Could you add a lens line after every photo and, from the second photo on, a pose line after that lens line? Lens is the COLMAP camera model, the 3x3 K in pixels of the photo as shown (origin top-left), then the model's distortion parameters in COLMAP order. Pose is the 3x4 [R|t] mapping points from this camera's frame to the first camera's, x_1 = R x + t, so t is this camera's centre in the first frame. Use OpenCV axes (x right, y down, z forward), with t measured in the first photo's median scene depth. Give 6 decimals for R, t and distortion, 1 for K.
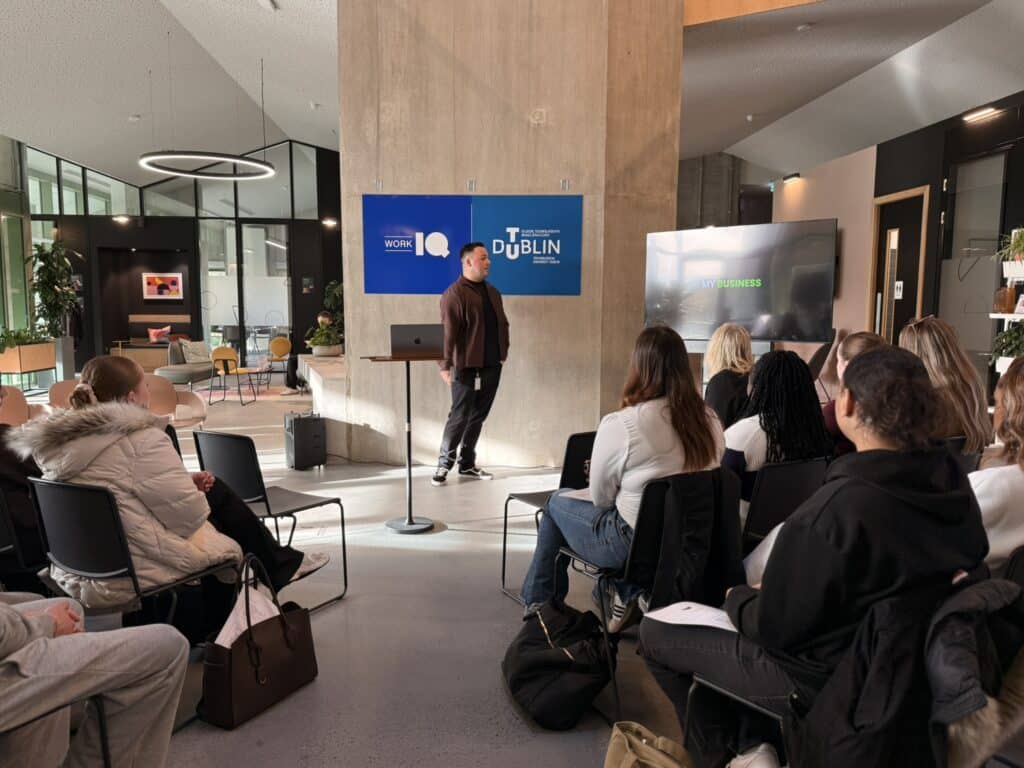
lens RADIAL K [[754.9, 0, 518.1], [0, 754.9, 387.6], [0, 0, 1]] dist [0.061486, -0.002467]
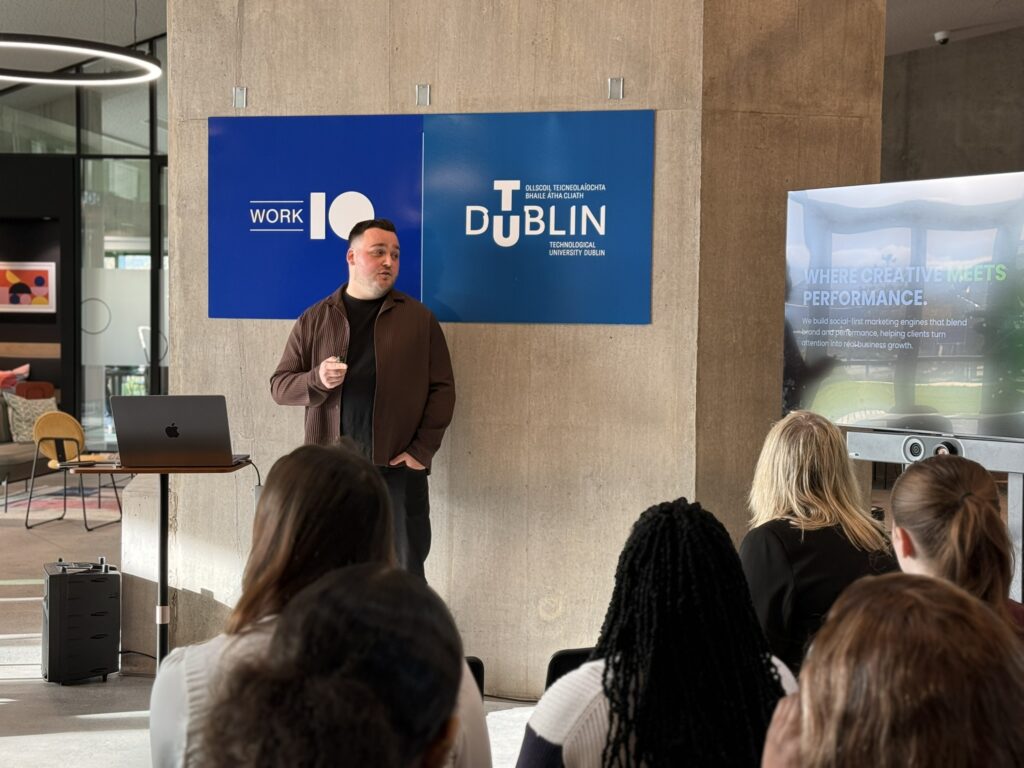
lens RADIAL K [[1577.2, 0, 511.0], [0, 1577.2, 377.7], [0, 0, 1]] dist [0.036215, 0.000000]
pose [[0.983649, 0.011332, -0.179740, 0.171383], [-0.023926, 0.997395, -0.068053, -0.023379], [0.178501, 0.071241, 0.981357, 0.052241]]
